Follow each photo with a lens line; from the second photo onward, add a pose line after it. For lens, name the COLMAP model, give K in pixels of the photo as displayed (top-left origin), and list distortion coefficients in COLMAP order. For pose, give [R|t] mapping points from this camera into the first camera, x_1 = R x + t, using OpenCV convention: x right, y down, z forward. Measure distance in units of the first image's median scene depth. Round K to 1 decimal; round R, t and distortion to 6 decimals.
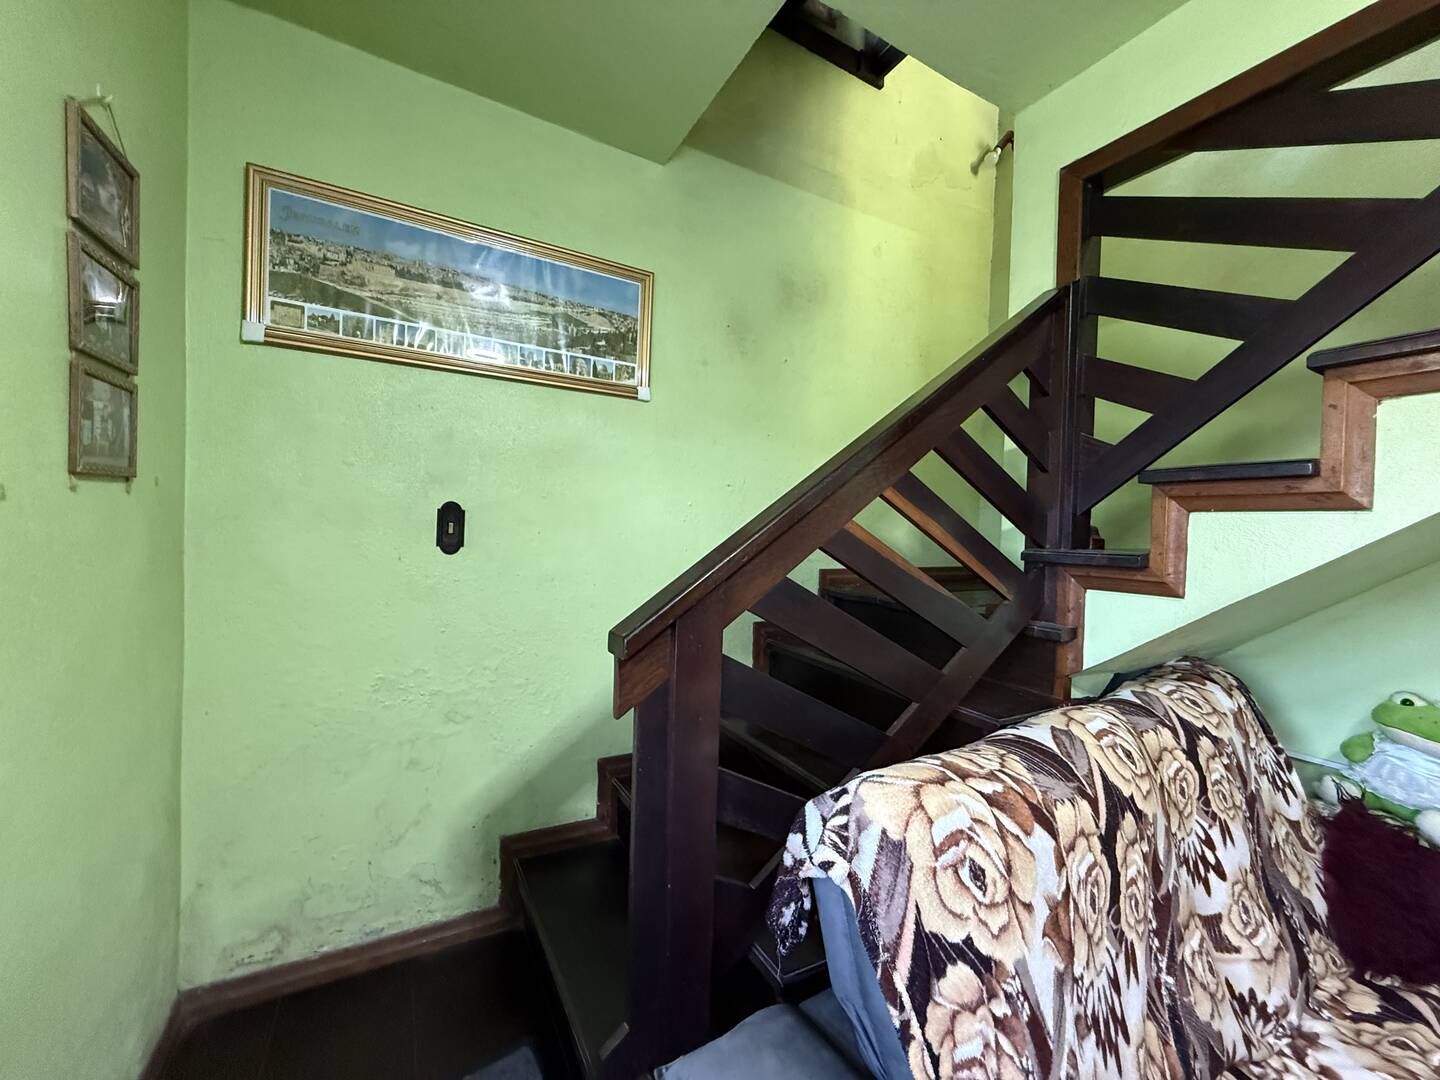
lens RADIAL K [[577.4, 0, 723.1], [0, 577.4, 545.0], [0, 0, 1]] dist [-0.001728, 0.000496]
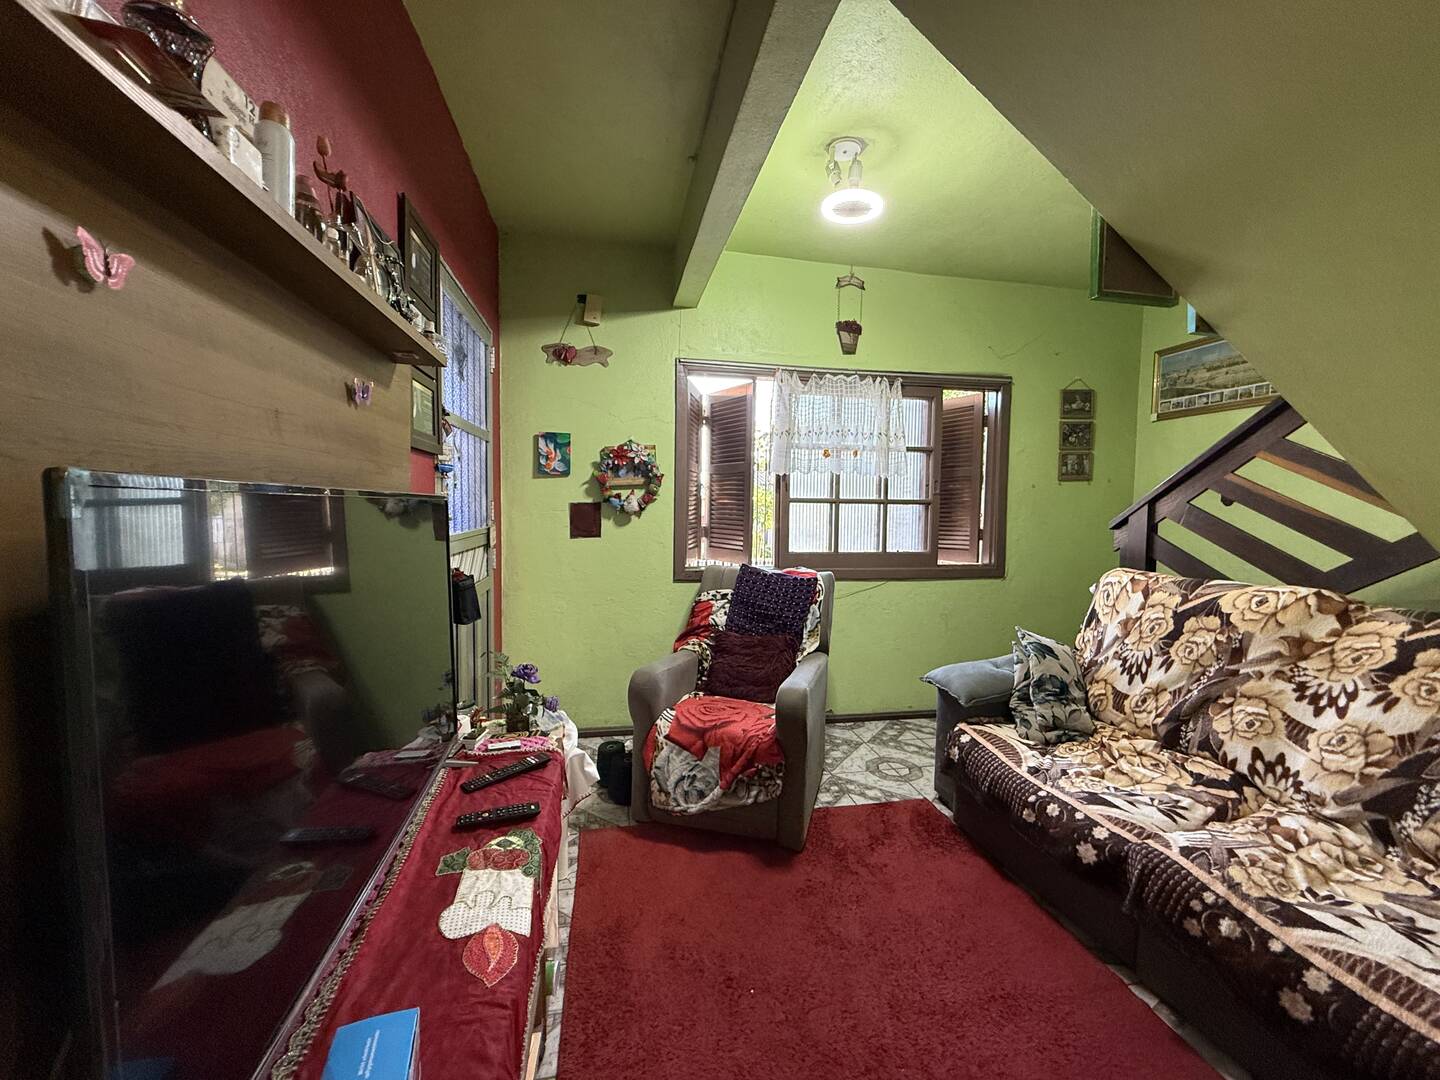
lens RADIAL K [[577.4, 0, 715.8], [0, 577.4, 540.0], [0, 0, 1]] dist [-0.001728, 0.000496]
pose [[-0.322458, 0.025183, -0.946249, 2.576425], [-0.042340, 0.998262, 0.040995, 0.169174], [0.945636, 0.053283, -0.320831, 0.027814]]
